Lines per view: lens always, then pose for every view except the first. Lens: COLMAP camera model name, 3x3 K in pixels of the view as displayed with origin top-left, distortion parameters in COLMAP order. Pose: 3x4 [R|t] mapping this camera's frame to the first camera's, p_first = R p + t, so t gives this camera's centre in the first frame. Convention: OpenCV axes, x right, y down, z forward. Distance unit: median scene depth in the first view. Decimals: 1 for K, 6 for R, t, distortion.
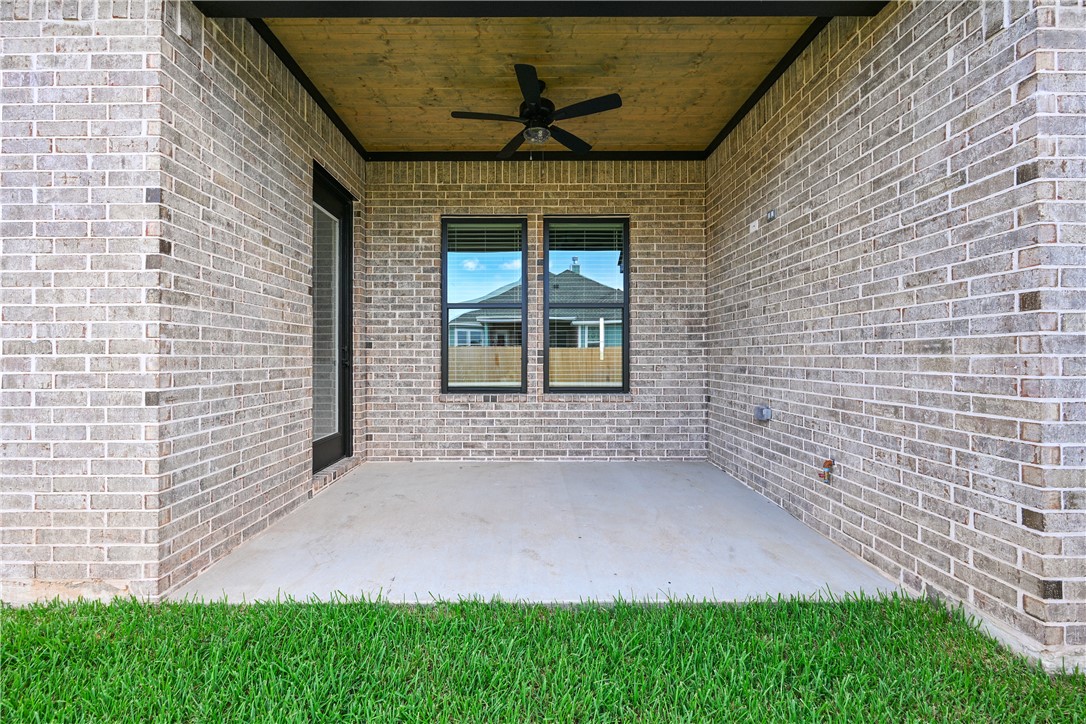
lens RADIAL K [[429.1, 0, 542.2], [0, 429.1, 356.2], [0, 0, 1]] dist [-0.002164, 0.000120]
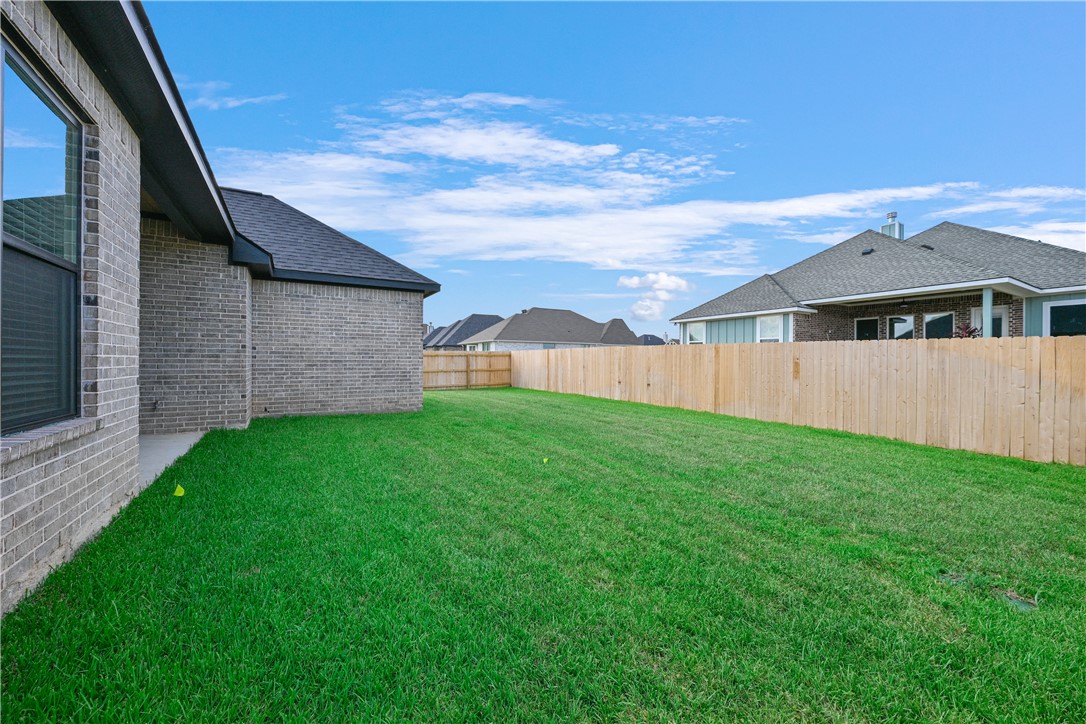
lens RADIAL K [[429.1, 0, 547.3], [0, 429.1, 361.6], [0, 0, 1]] dist [-0.002164, 0.000120]
pose [[-0.538844, -0.004268, 0.842395, -3.366090], [-0.007248, 0.999974, 0.000430, 0.000699], [-0.842375, -0.005874, -0.538860, 0.594104]]
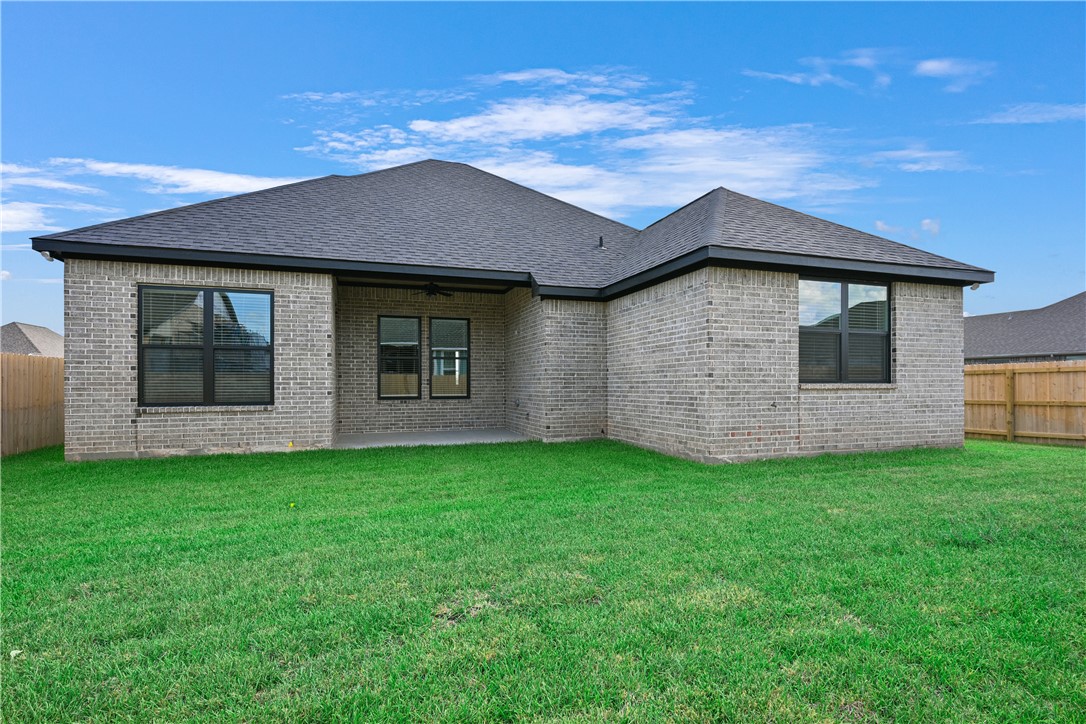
lens RADIAL K [[532.0, 0, 584.3], [0, 532.0, 384.1], [0, 0, 1]] dist [0.001853, 0.000037]
pose [[0.932015, -0.002410, 0.362411, -0.533881], [0.002423, 0.999997, 0.000419, 0.027238], [-0.362410, 0.000488, 0.932018, -3.916089]]
